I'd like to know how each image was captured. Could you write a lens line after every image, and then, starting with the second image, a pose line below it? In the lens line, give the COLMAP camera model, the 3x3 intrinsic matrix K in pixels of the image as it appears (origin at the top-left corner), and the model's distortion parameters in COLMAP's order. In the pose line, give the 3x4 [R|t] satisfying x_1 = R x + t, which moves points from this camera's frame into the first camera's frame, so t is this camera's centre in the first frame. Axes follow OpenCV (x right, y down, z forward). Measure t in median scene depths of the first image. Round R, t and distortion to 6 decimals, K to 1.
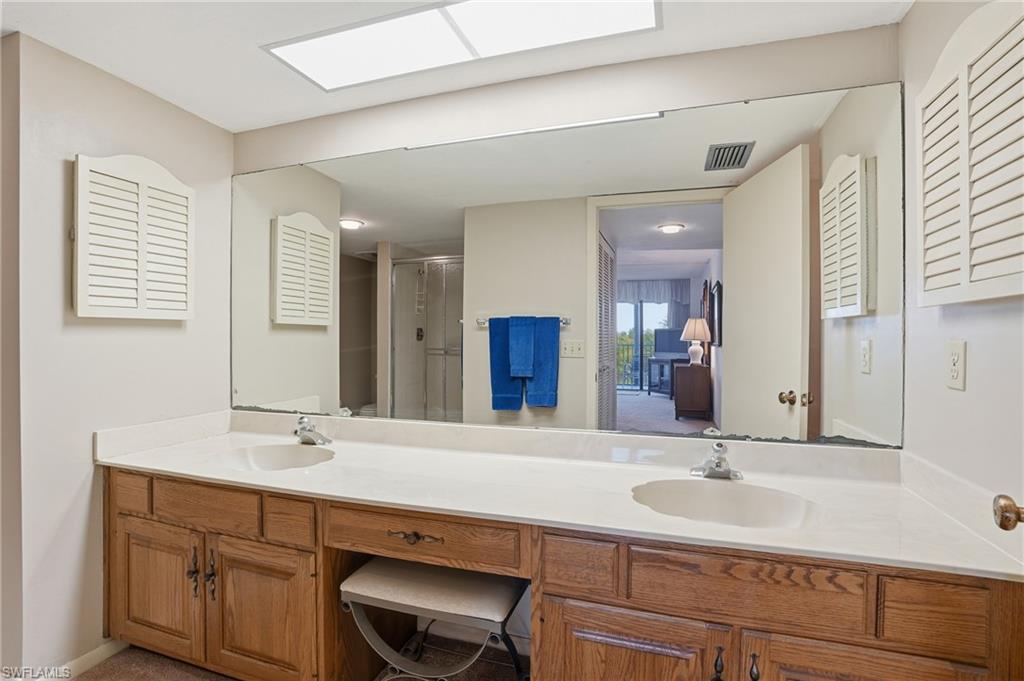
lens RADIAL K [[474.4, 0, 507.6], [0, 474.4, 340.9], [0, 0, 1]] dist [-0.045260, 0.011261]
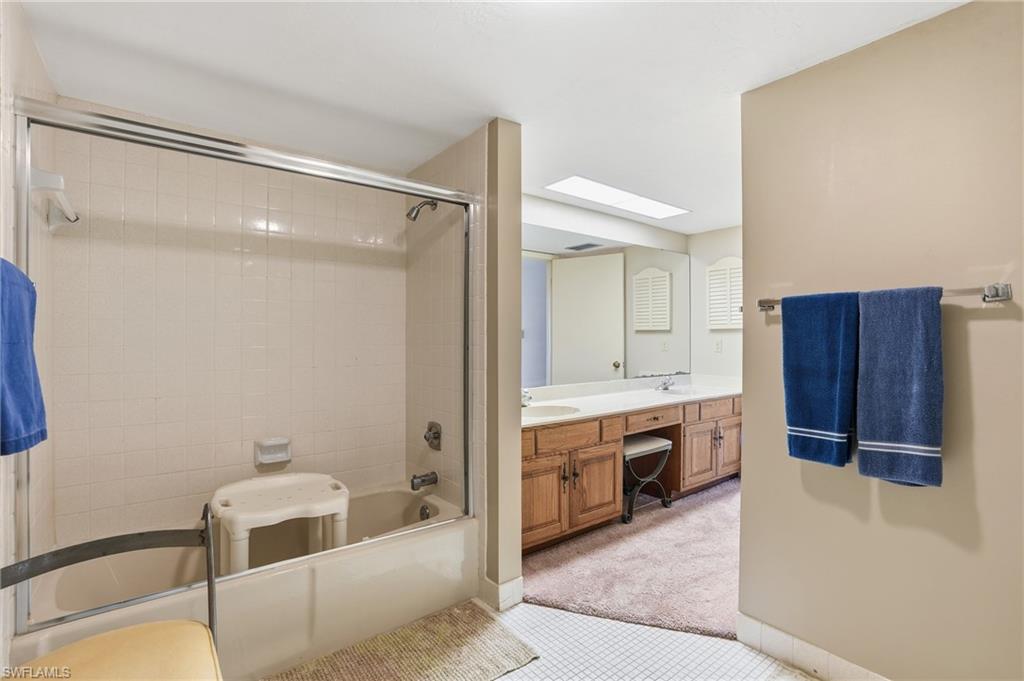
lens RADIAL K [[474.4, 0, 514.6], [0, 474.4, 338.4], [0, 0, 1]] dist [-0.045260, 0.011261]
pose [[0.548736, 0.000163, 0.835995, -2.271752], [0.002789, 0.999994, -0.002026, 0.000279], [-0.835991, 0.003443, 0.548733, 0.220617]]
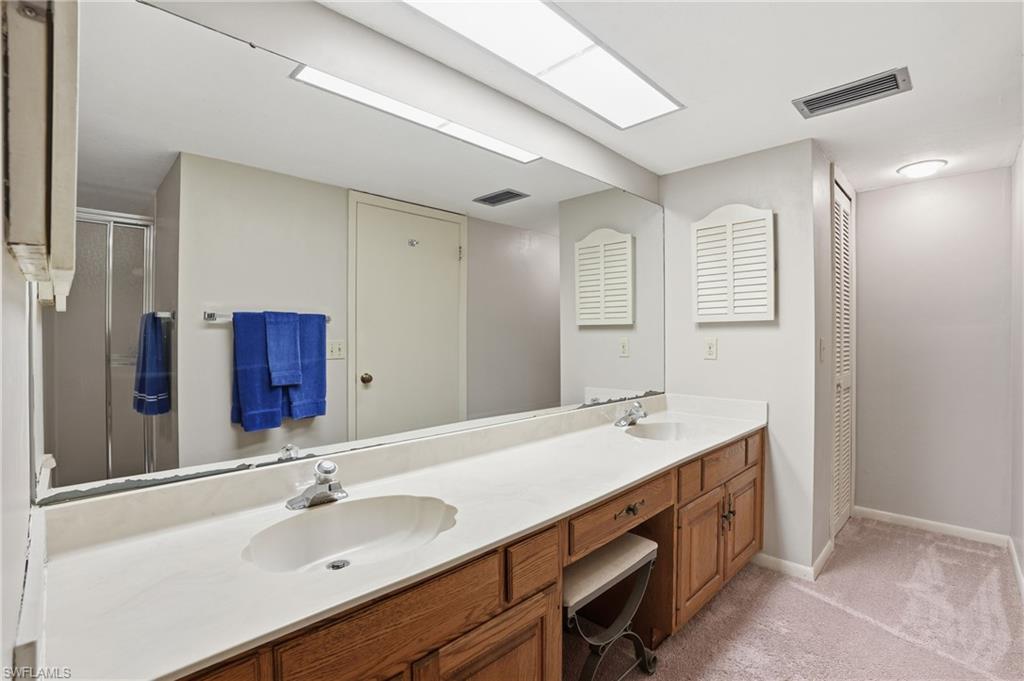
lens RADIAL K [[474.4, 0, 513.6], [0, 474.4, 340.3], [0, 0, 1]] dist [-0.045260, 0.011261]
pose [[0.438896, -0.007261, 0.898509, -1.154728], [0.009214, 0.999951, 0.003580, -0.004711], [-0.898491, 0.006707, 0.438941, 0.635813]]
